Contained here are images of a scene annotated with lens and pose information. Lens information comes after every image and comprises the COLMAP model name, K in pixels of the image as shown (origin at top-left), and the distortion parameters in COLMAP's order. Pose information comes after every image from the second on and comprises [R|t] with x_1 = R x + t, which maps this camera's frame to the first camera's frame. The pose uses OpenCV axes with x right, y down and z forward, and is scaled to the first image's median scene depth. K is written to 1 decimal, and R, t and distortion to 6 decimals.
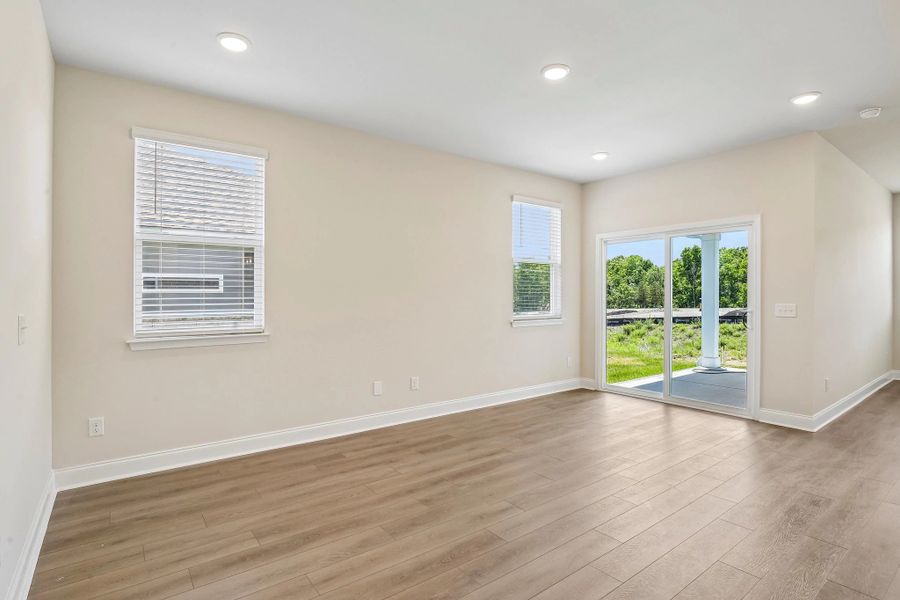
lens RADIAL K [[444.5, 0, 450.0], [0, 444.5, 300.0], [0, 0, 1]] dist [-0.021244, 0.000660]
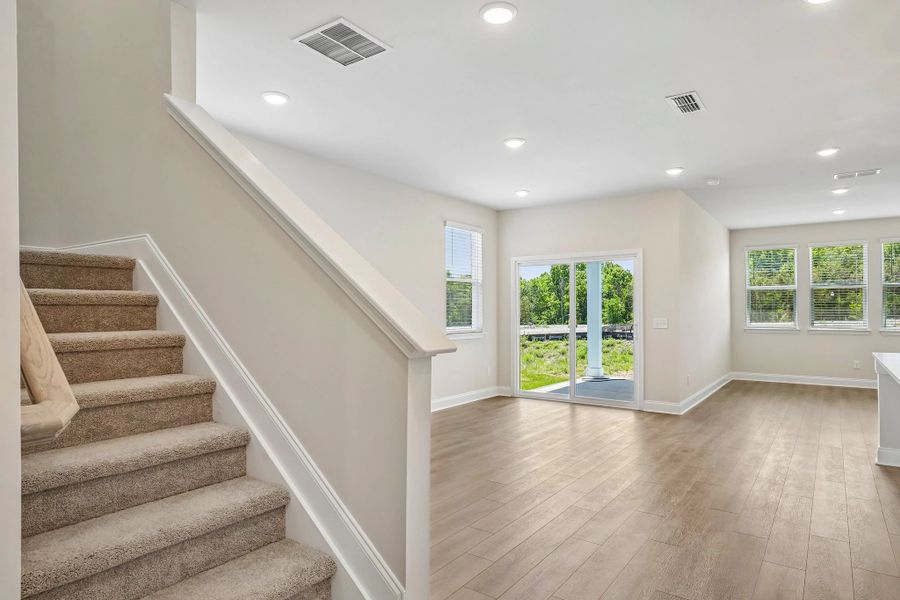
lens RADIAL K [[508.4, 0, 454.1], [0, 508.4, 303.9], [0, 0, 1]] dist [0.001654, 0.000212]
pose [[0.958202, 0.006306, 0.286024, -0.193528], [0.000650, 0.999706, -0.024220, 0.001386], [-0.286093, 0.023393, 0.957916, -0.207222]]
